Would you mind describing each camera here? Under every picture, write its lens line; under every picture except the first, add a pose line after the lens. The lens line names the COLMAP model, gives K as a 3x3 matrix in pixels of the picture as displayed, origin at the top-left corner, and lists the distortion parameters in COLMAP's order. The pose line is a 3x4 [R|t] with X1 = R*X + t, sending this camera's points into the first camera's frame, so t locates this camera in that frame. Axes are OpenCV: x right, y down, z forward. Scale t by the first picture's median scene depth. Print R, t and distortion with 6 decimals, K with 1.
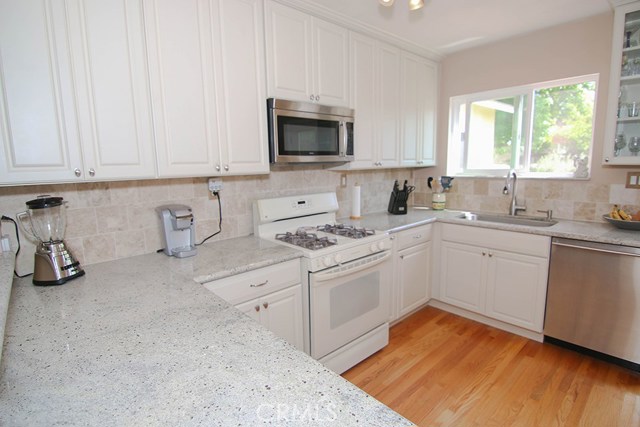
lens RADIAL K [[325.3, 0, 320.0], [0, 325.3, 213.5], [0, 0, 1]] dist [0.001224, -0.000772]
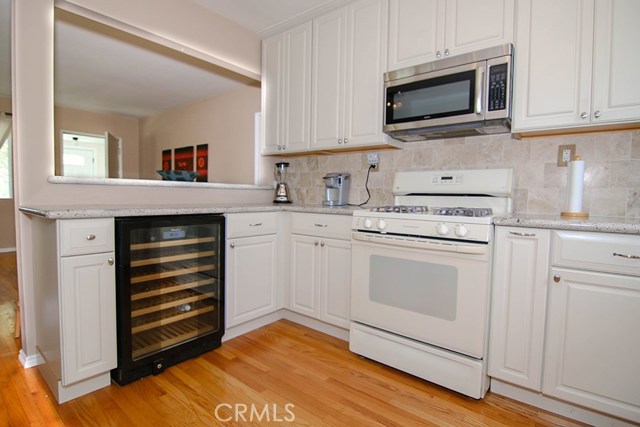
lens RADIAL K [[325.3, 0, 320.0], [0, 325.3, 213.5], [0, 0, 1]] dist [0.001224, -0.000772]
pose [[0.157311, 0.081571, -0.984174, 0.444755], [-0.174450, 0.983206, 0.053606, 0.042200], [0.972019, 0.163256, 0.168899, 0.322350]]
